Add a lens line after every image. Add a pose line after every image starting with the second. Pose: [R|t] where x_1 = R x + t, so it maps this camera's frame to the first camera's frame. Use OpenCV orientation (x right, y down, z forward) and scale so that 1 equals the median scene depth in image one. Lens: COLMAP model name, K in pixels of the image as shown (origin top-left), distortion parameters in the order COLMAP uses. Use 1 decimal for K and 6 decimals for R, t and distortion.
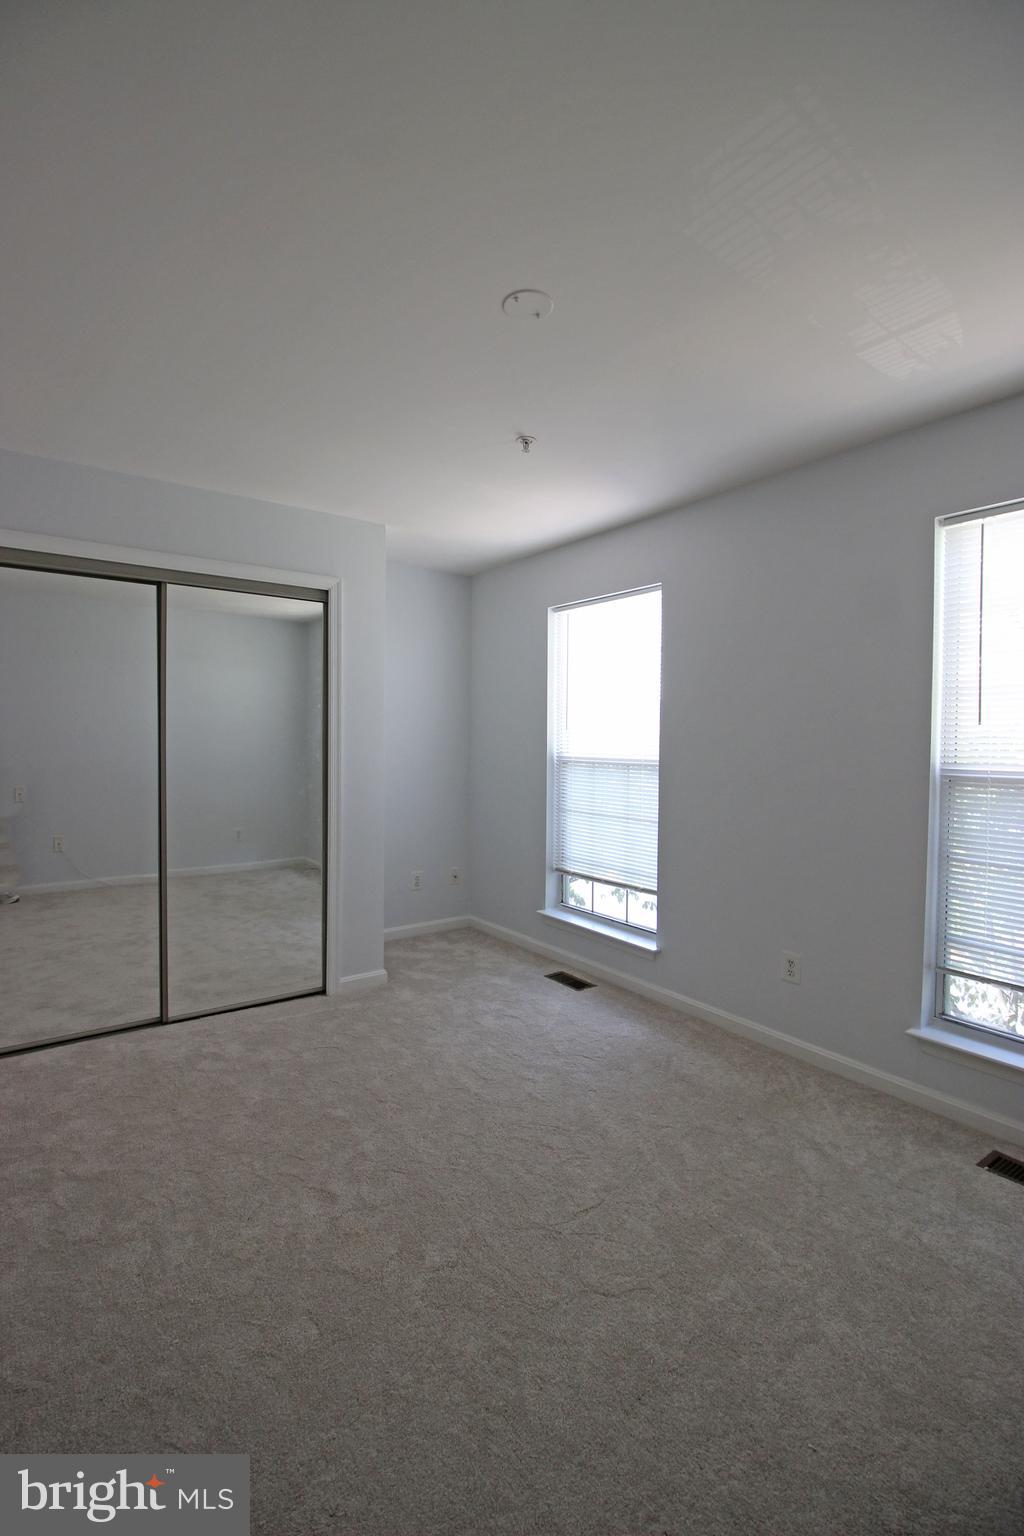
lens RADIAL K [[719.0, 0, 515.8], [0, 719.0, 763.8], [0, 0, 1]] dist [-0.001077, -0.010655]
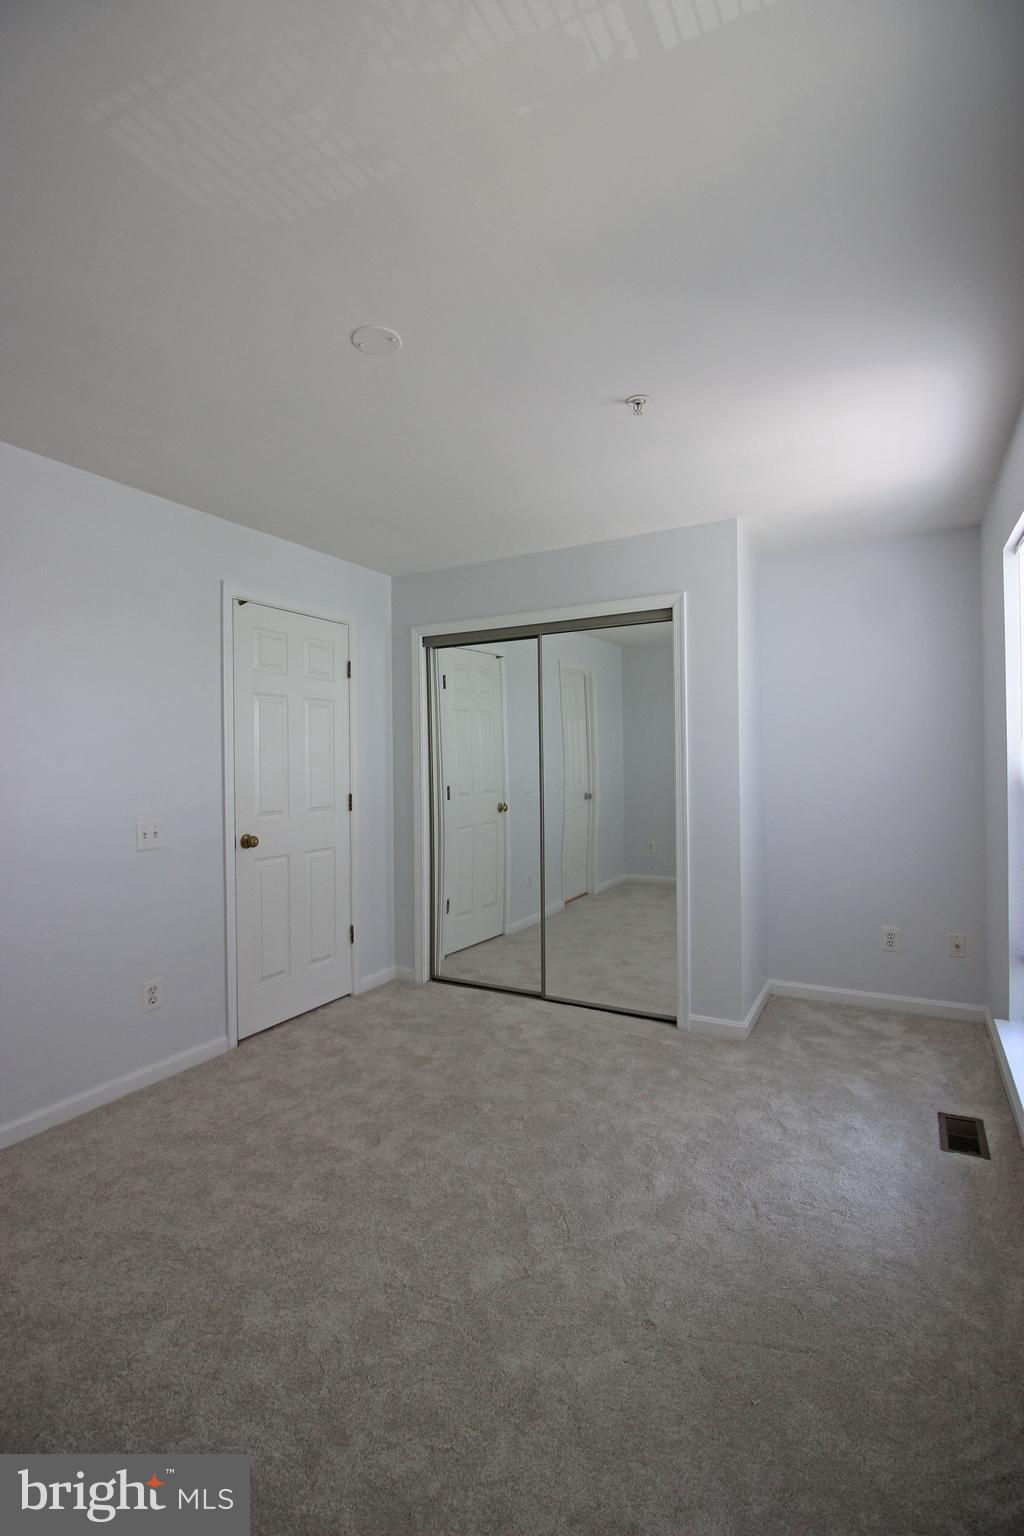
lens RADIAL K [[719.0, 0, 512.8], [0, 719.0, 761.8], [0, 0, 1]] dist [-0.001077, -0.010655]
pose [[0.407350, -0.016054, -0.913131, 0.538558], [-0.013928, 0.999620, -0.023788, -0.005768], [0.913166, 0.022408, 0.406972, 0.409983]]
